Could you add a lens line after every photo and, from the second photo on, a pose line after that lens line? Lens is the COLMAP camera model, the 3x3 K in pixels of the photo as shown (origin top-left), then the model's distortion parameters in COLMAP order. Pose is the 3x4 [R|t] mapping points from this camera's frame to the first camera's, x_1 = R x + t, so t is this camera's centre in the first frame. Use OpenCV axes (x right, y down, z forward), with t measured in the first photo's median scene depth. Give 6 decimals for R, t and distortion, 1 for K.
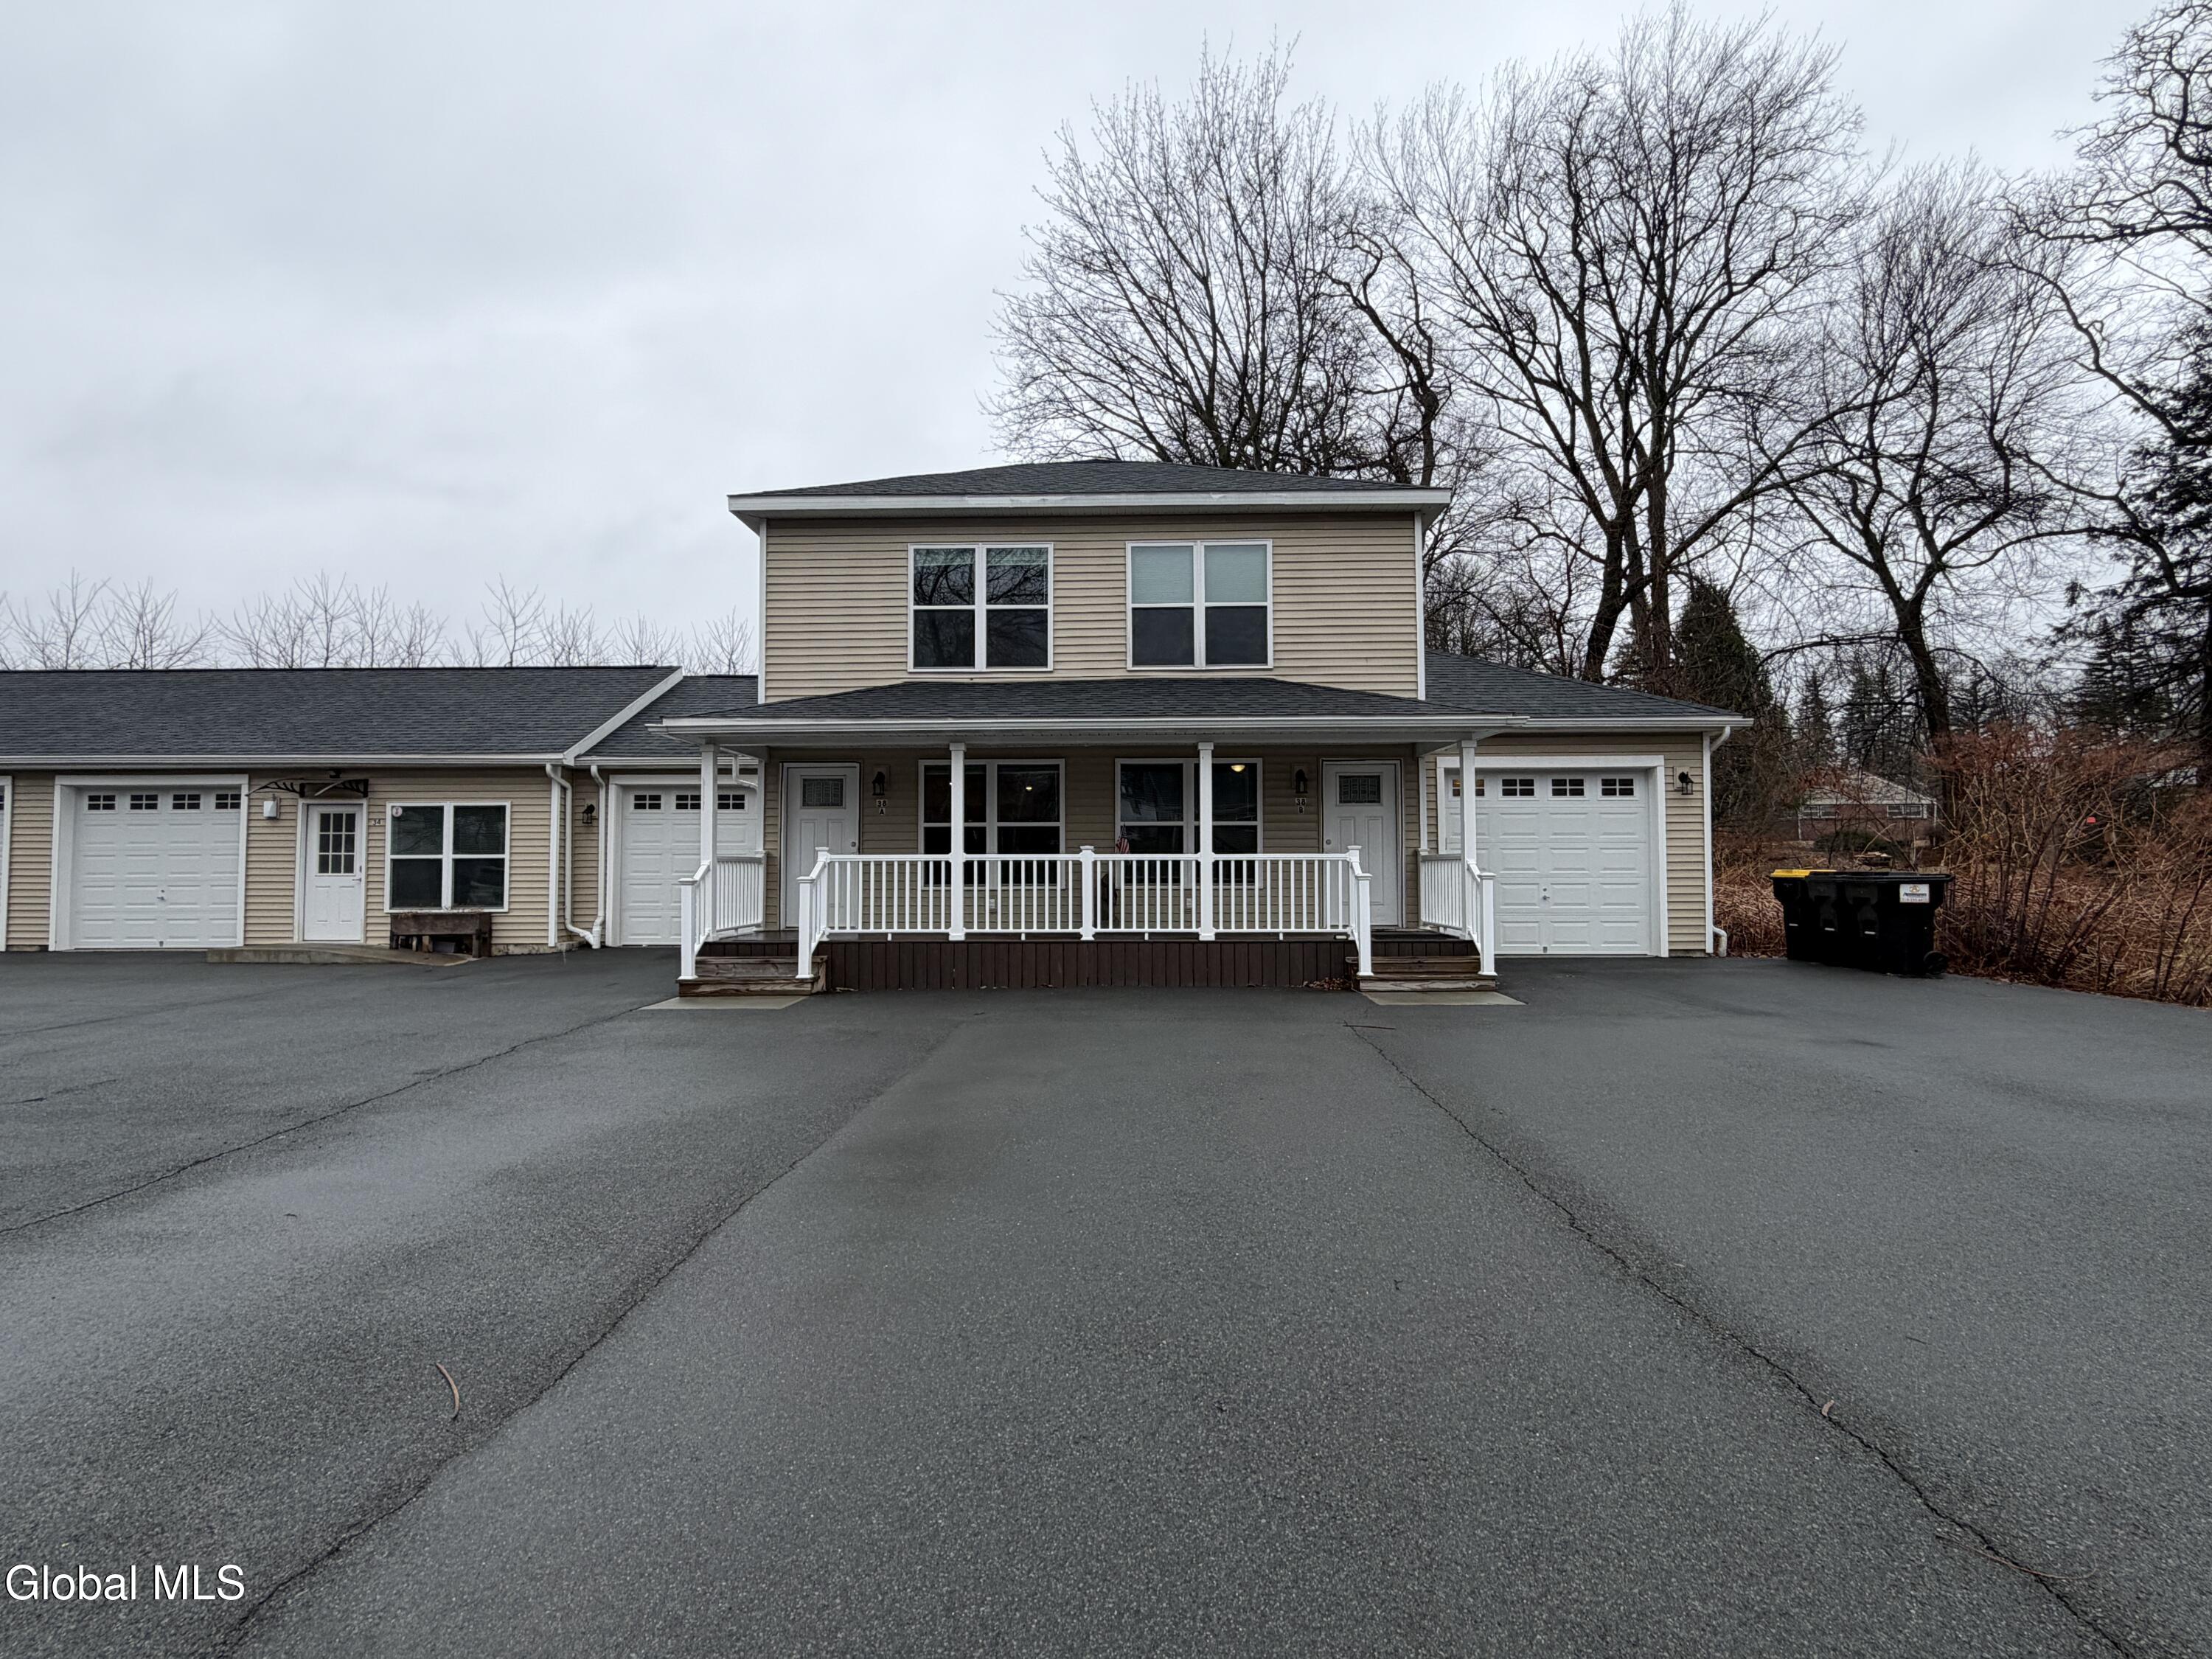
lens RADIAL K [[1043.4, 0, 1109.5], [0, 1043.4, 818.0], [0, 0, 1]] dist [0.000113, 0.000196]
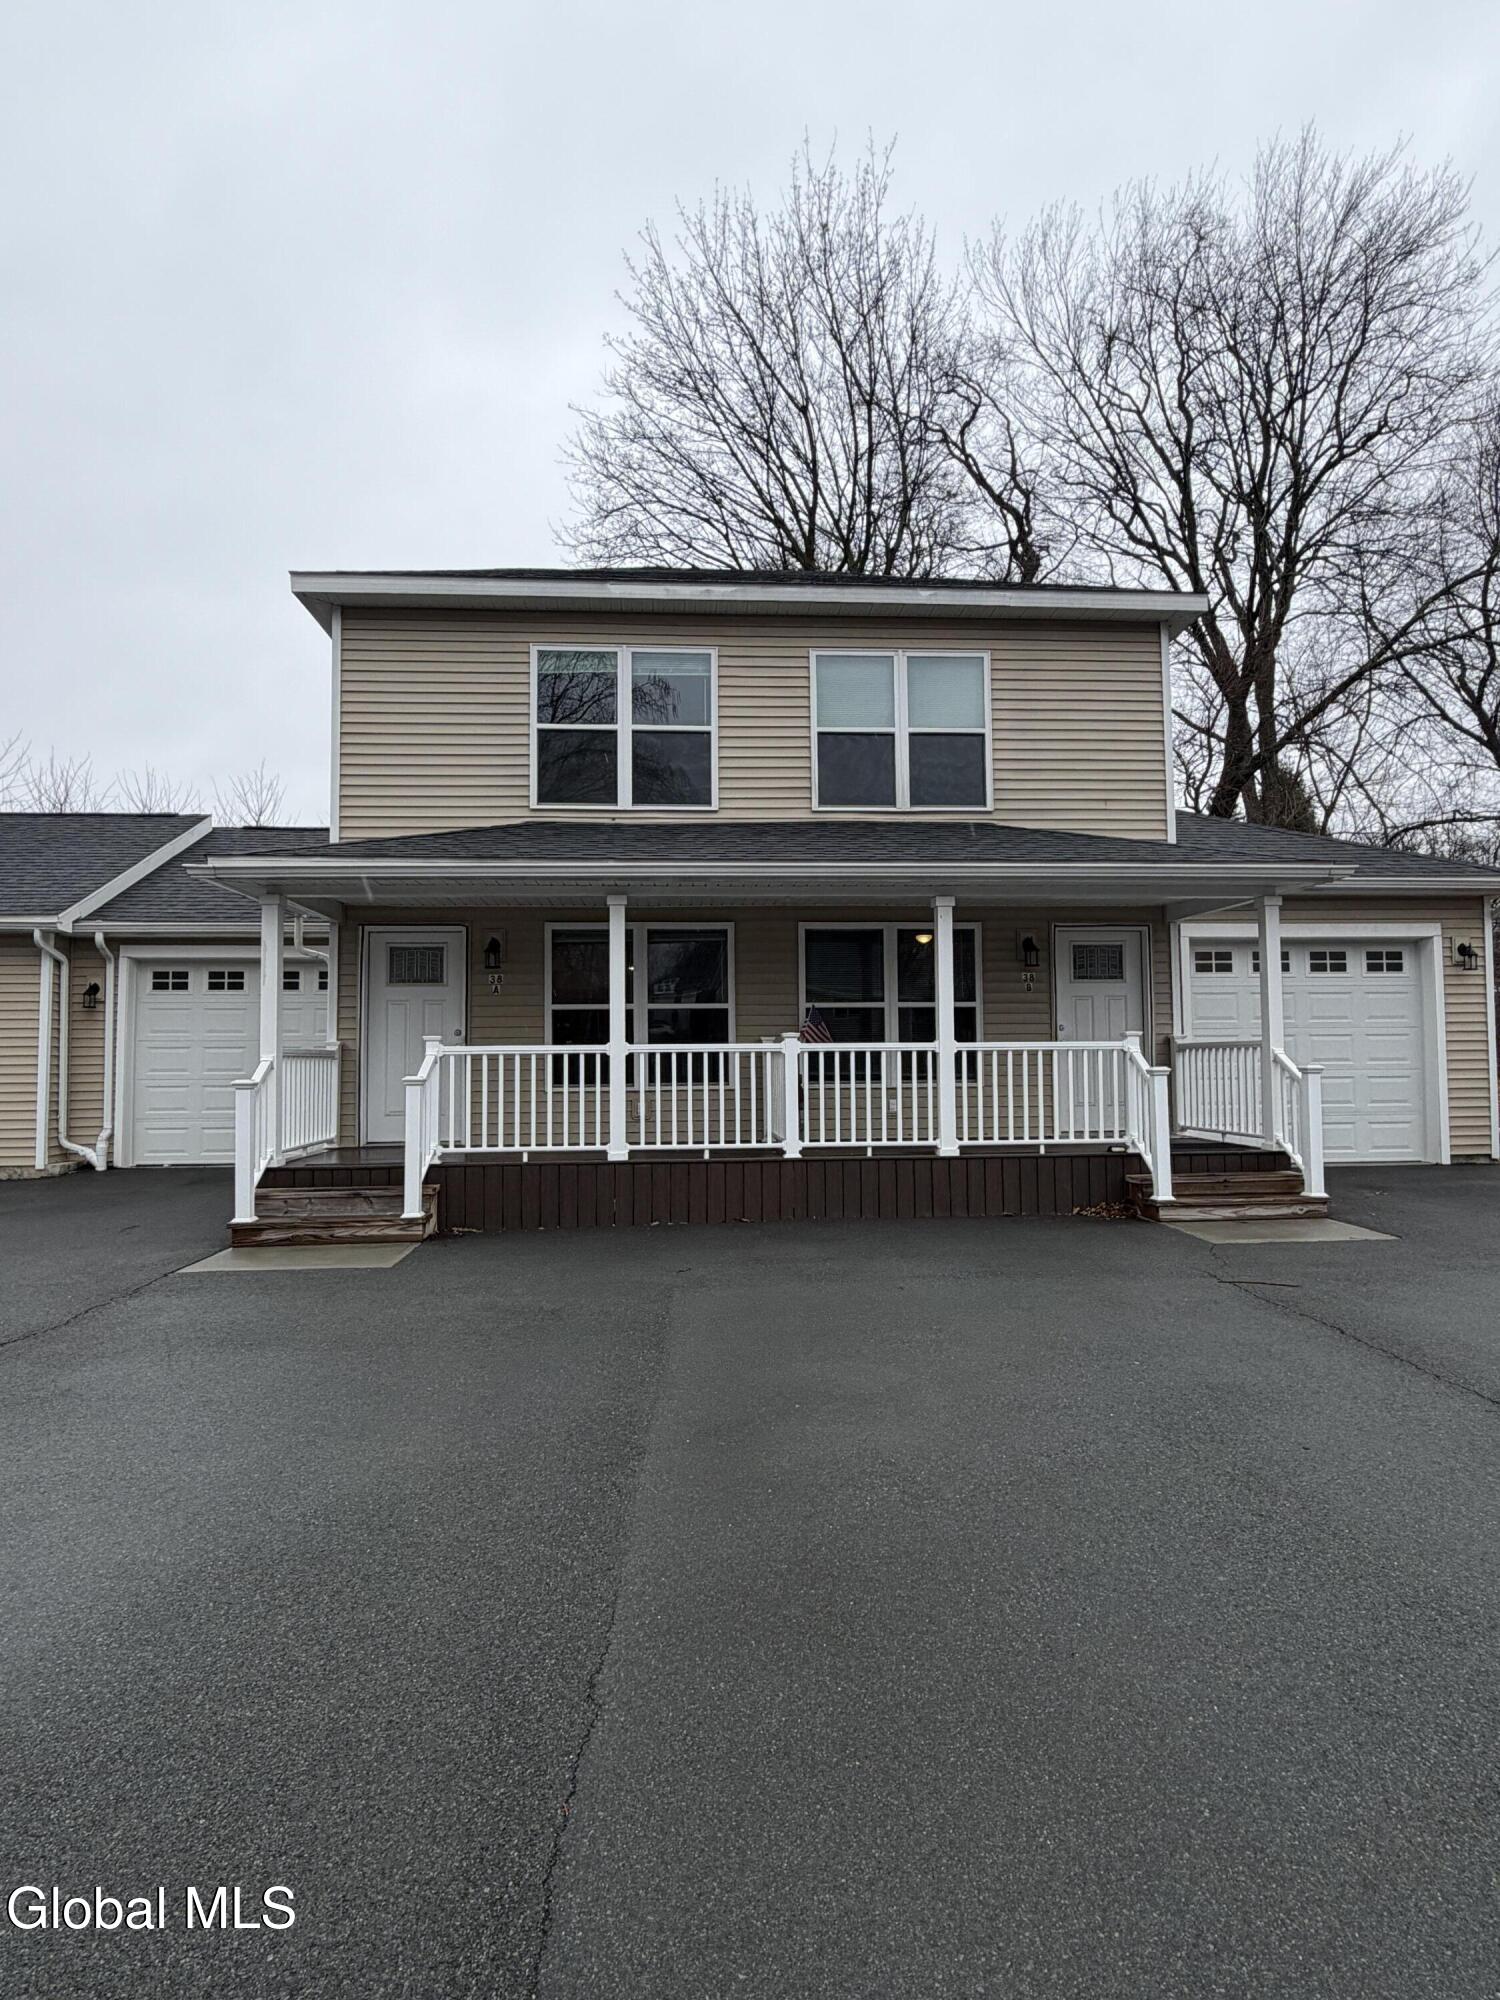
lens RADIAL K [[1086.5, 0, 750.0], [0, 1086.5, 1000.0], [0, 0, 1]] dist [0.002106, 0.000899]
pose [[0.995954, -0.001096, 0.089860, -0.103516], [0.001869, 0.999962, -0.008517, 0.008290], [-0.089847, 0.008650, 0.995918, 0.187061]]
